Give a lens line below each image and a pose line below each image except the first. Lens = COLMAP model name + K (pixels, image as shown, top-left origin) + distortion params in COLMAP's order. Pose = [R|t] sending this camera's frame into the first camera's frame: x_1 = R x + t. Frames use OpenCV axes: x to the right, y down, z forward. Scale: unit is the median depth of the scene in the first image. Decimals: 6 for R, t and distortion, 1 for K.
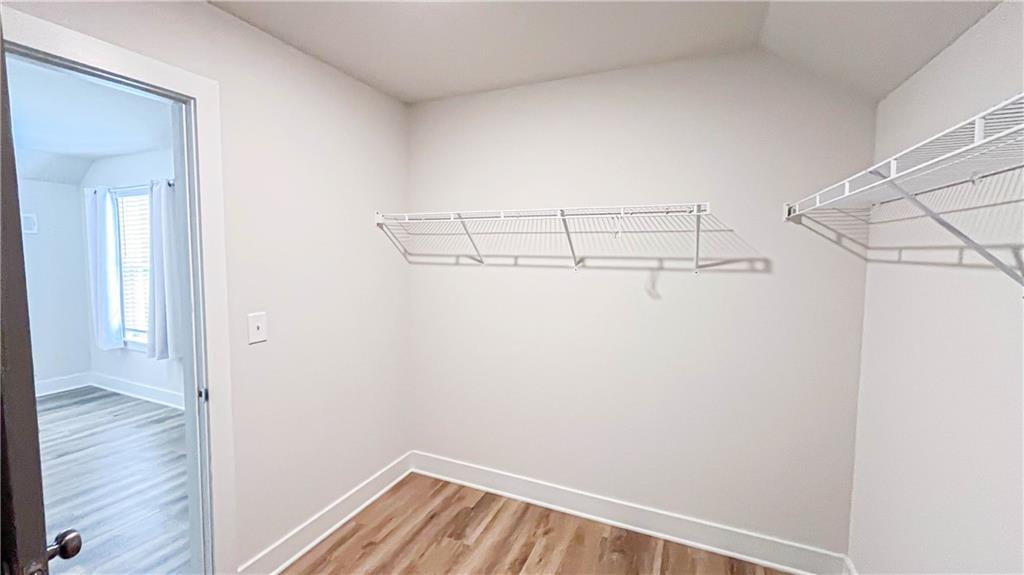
lens RADIAL K [[417.5, 0, 512.0], [0, 417.5, 284.0], [0, 0, 1]] dist [-0.000976, -0.000434]
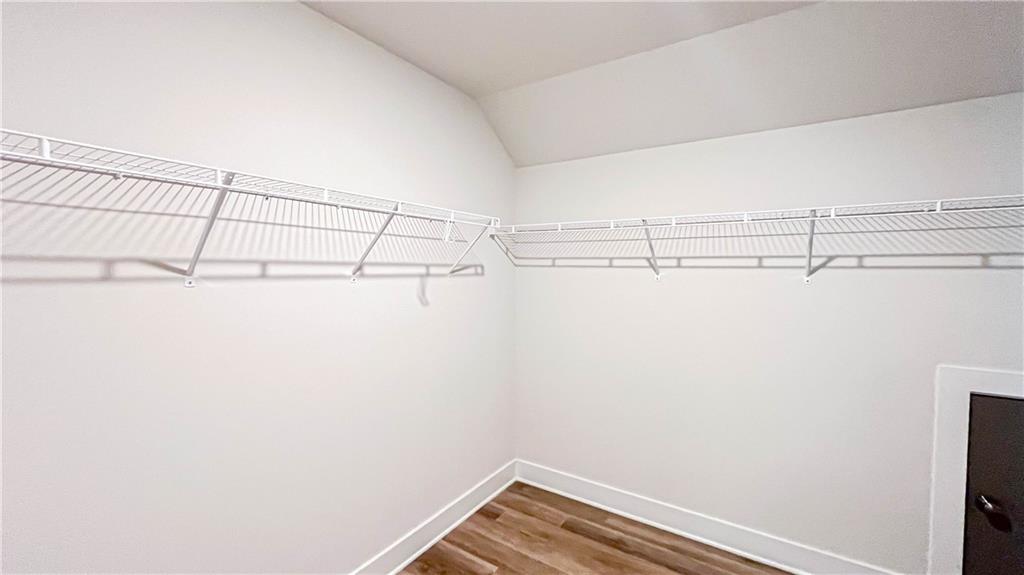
lens RADIAL K [[417.5, 0, 515.0], [0, 417.5, 285.8], [0, 0, 1]] dist [-0.000976, -0.000434]
pose [[0.162090, -0.048968, 0.985560, -0.599963], [0.068504, 0.996917, 0.038265, -0.034879], [-0.984395, 0.061313, 0.164945, 0.629990]]
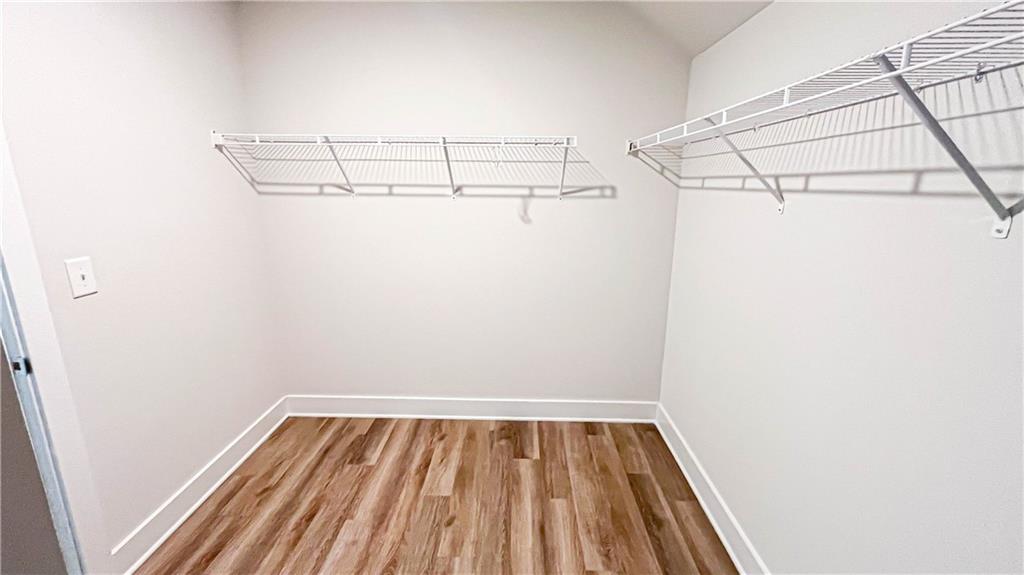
lens RADIAL K [[417.5, 0, 511.0], [0, 417.5, 284.2], [0, 0, 1]] dist [-0.000976, -0.000434]
pose [[0.921945, -0.090600, 0.376576, -0.135809], [0.028342, 0.985431, 0.167697, 0.007274], [-0.386283, -0.143934, 0.911081, -0.031266]]
